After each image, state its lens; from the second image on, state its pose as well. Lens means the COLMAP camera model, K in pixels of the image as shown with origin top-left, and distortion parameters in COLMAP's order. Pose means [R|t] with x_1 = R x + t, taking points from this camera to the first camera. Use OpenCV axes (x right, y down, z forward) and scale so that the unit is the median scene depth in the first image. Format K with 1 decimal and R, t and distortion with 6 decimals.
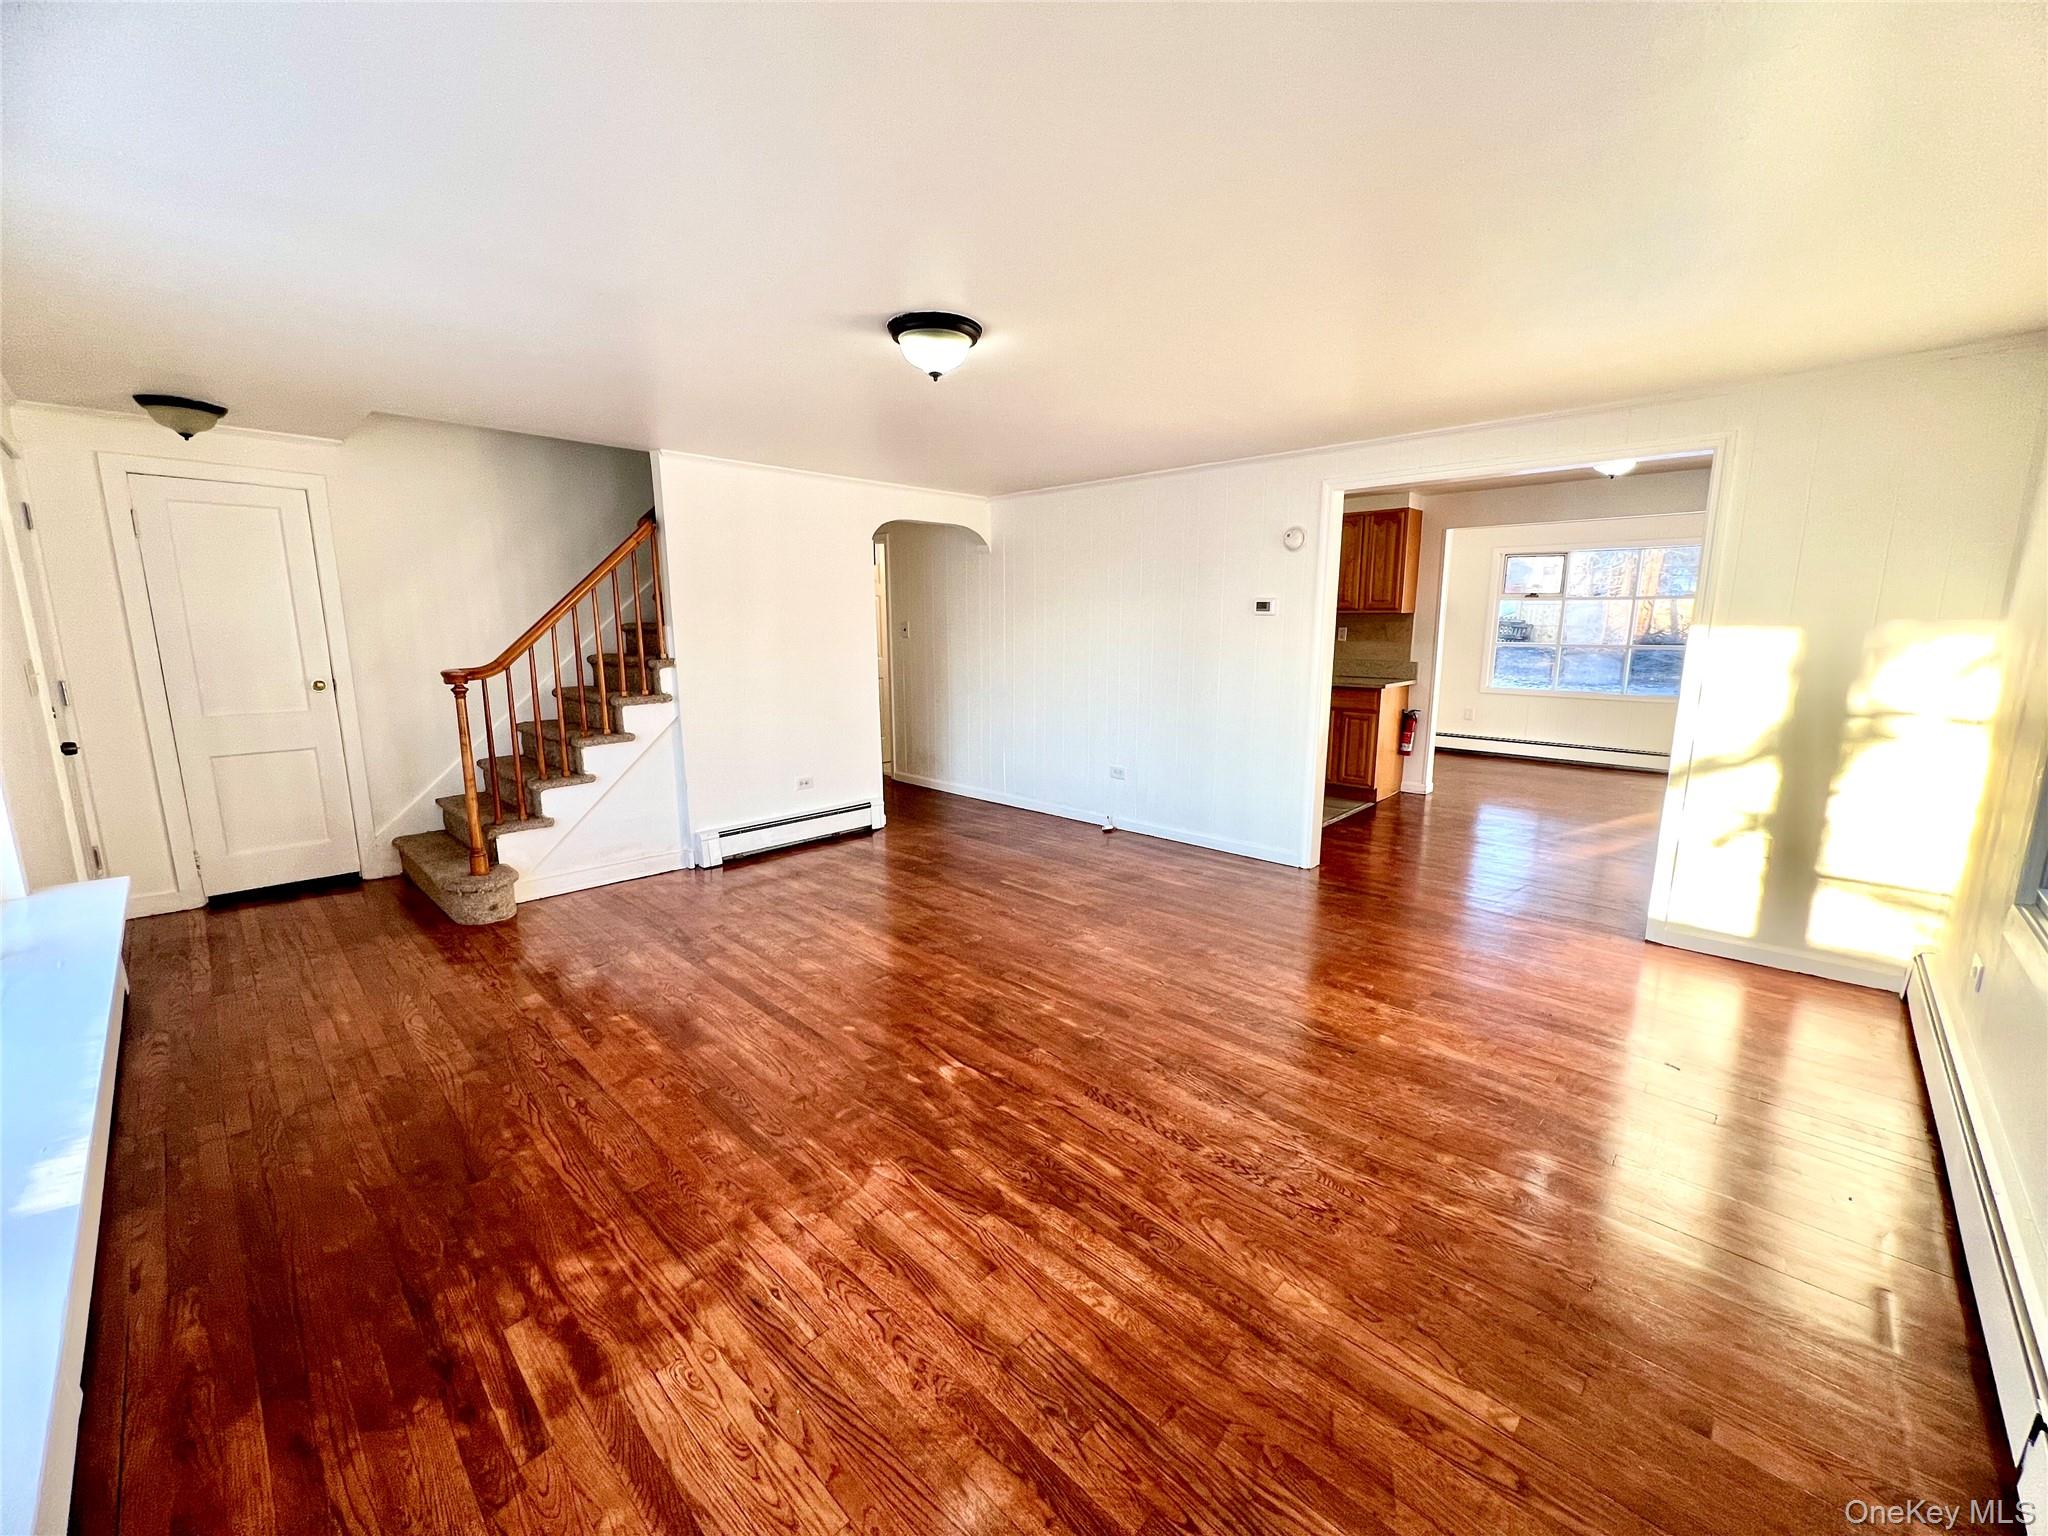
lens RADIAL K [[816.0, 0, 1014.2], [0, 816.0, 766.5], [0, 0, 1]] dist [-0.000142, 0.000341]
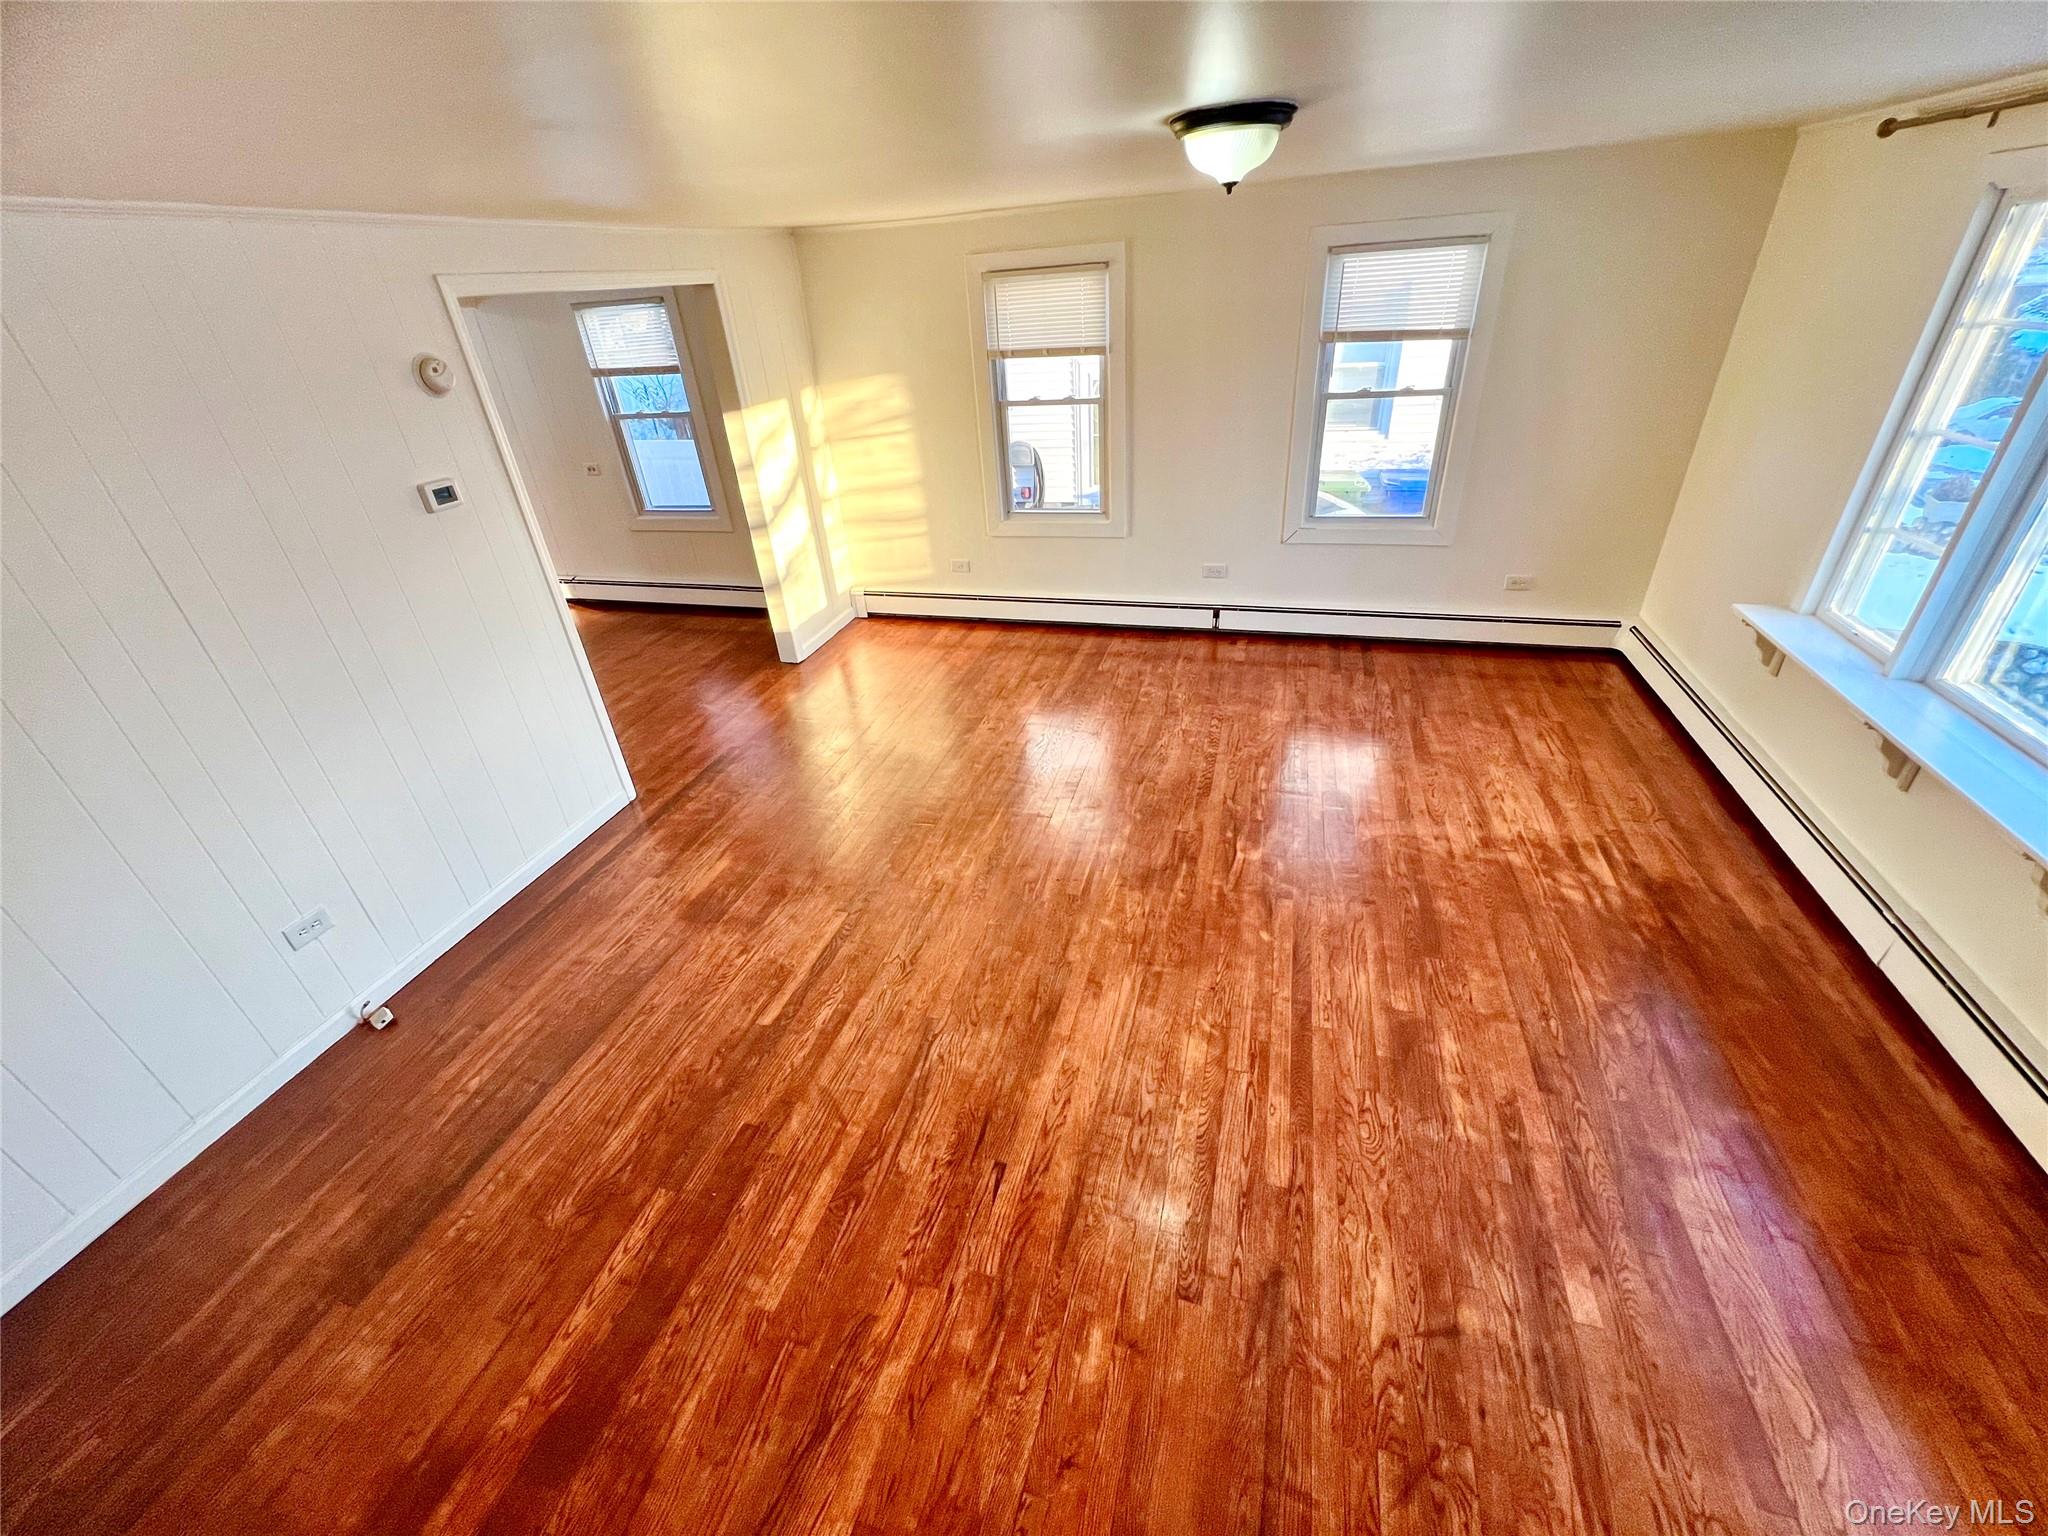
lens RADIAL K [[816.0, 0, 1021.6], [0, 816.0, 766.0], [0, 0, 1]] dist [-0.000142, 0.000341]
pose [[-0.467397, -0.426601, 0.774307, -0.777172], [0.220345, 0.792008, 0.569361, -0.489519], [-0.856147, 0.436732, -0.276183, 1.504798]]
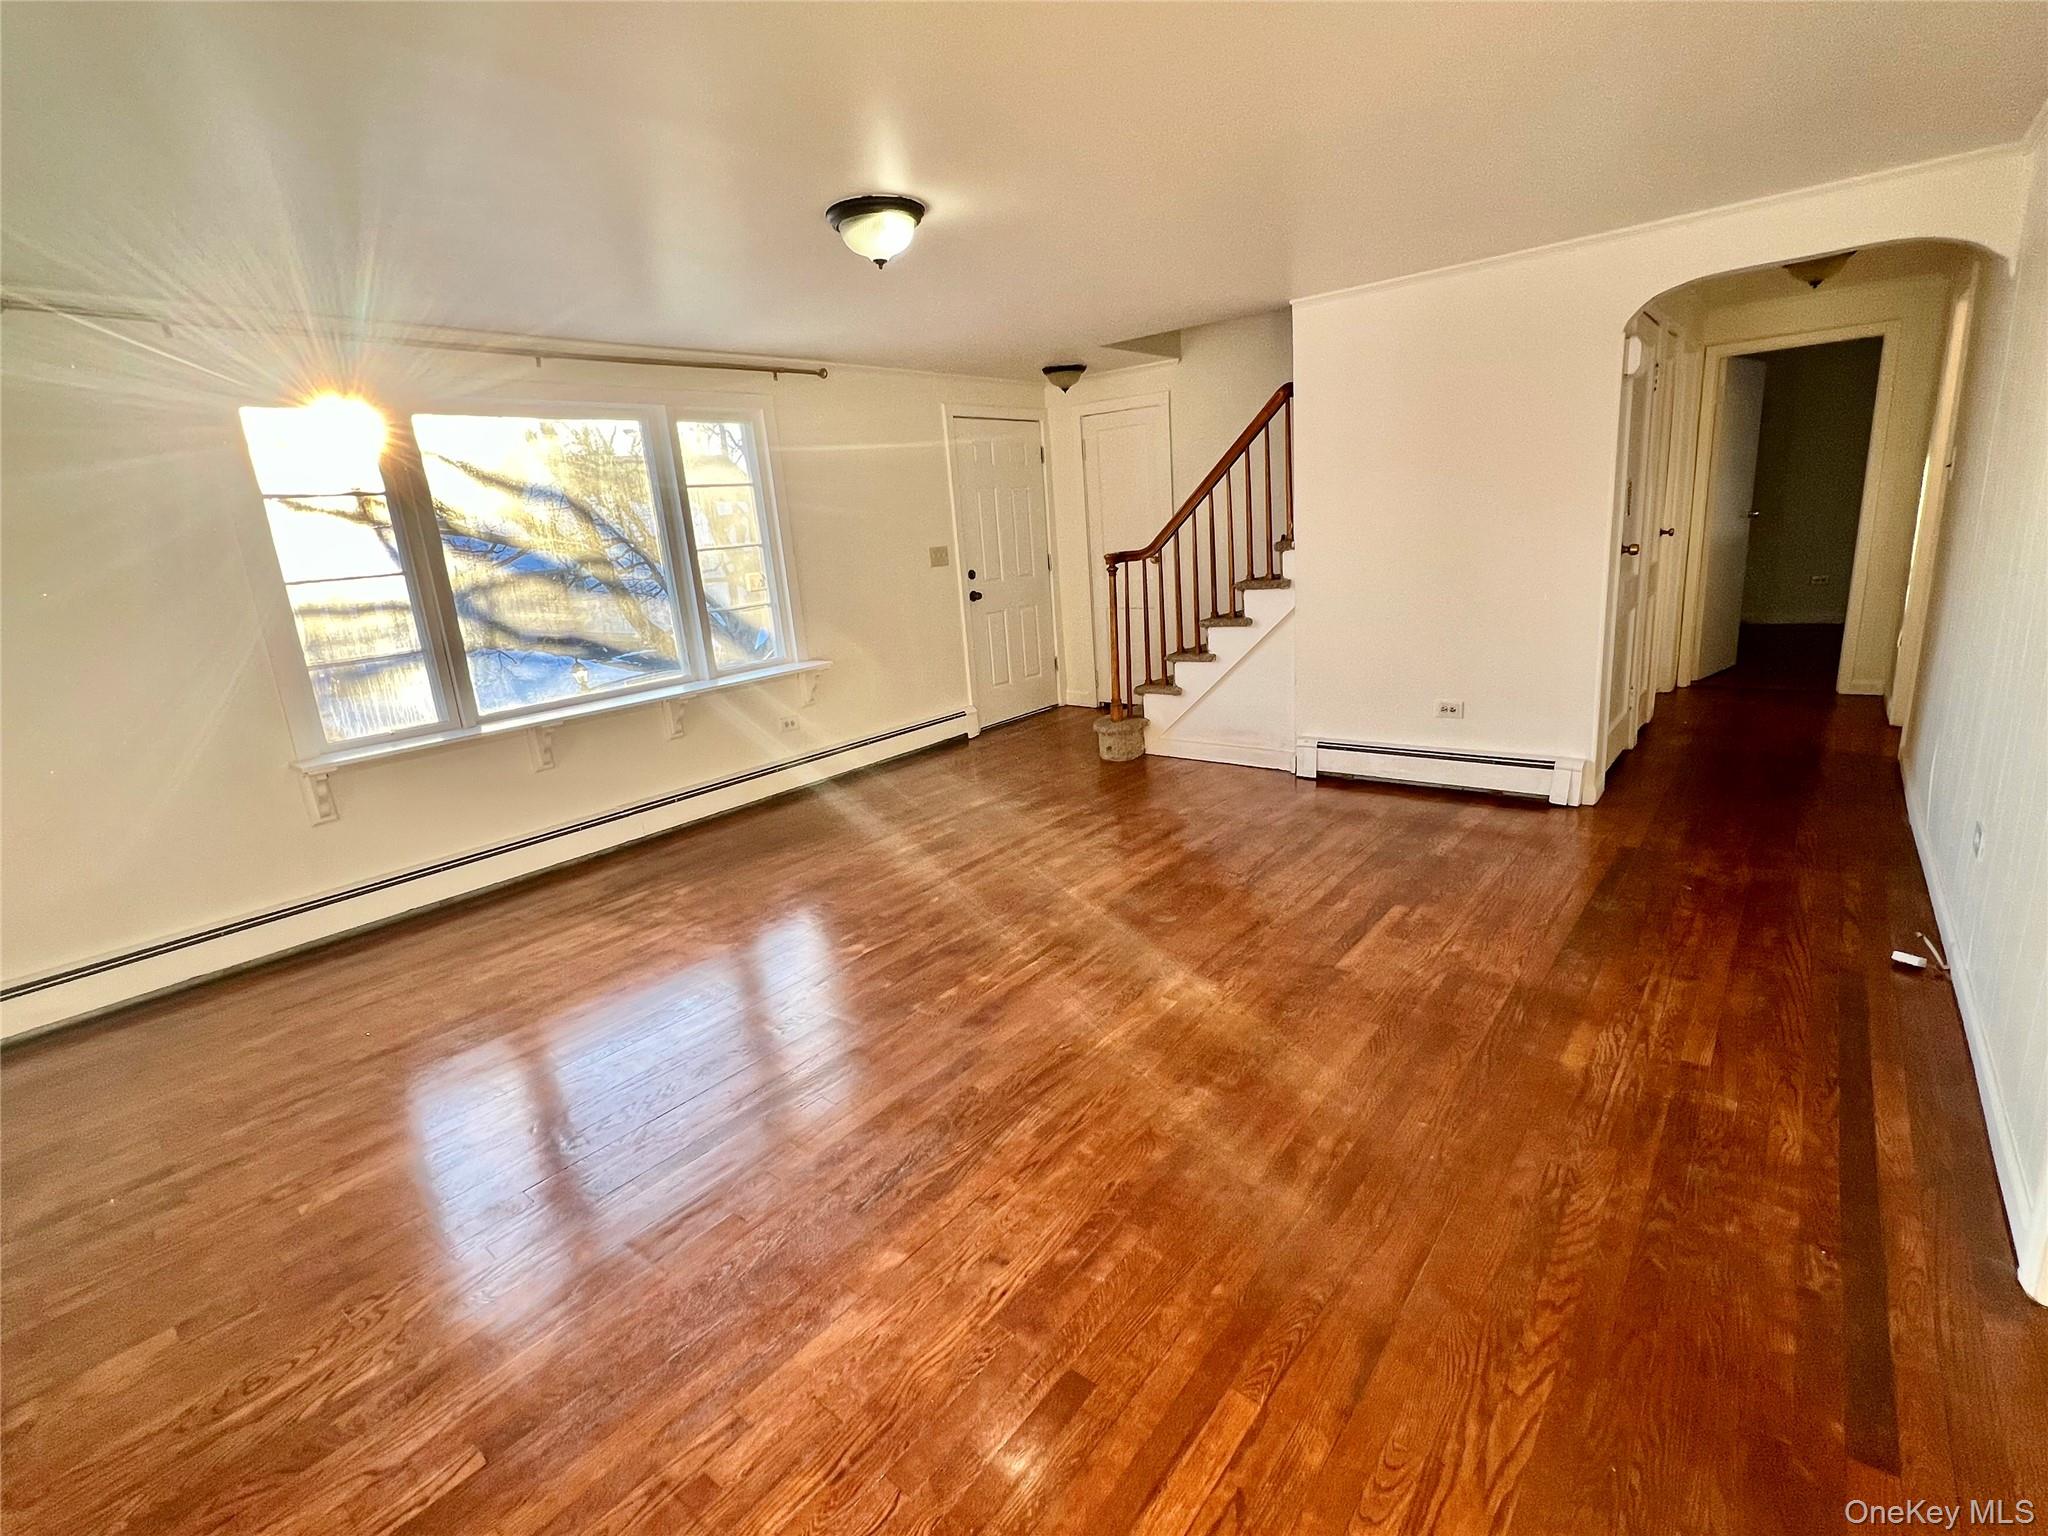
lens RADIAL K [[938.1, 0, 1017.1], [0, 938.1, 766.2], [0, 0, 1]] dist [0.001424, -0.000473]
pose [[0.084331, 0.242839, -0.966394, 1.039918], [-0.103089, 0.966771, 0.233937, -0.170584], [0.991091, 0.079896, 0.106563, 1.008679]]
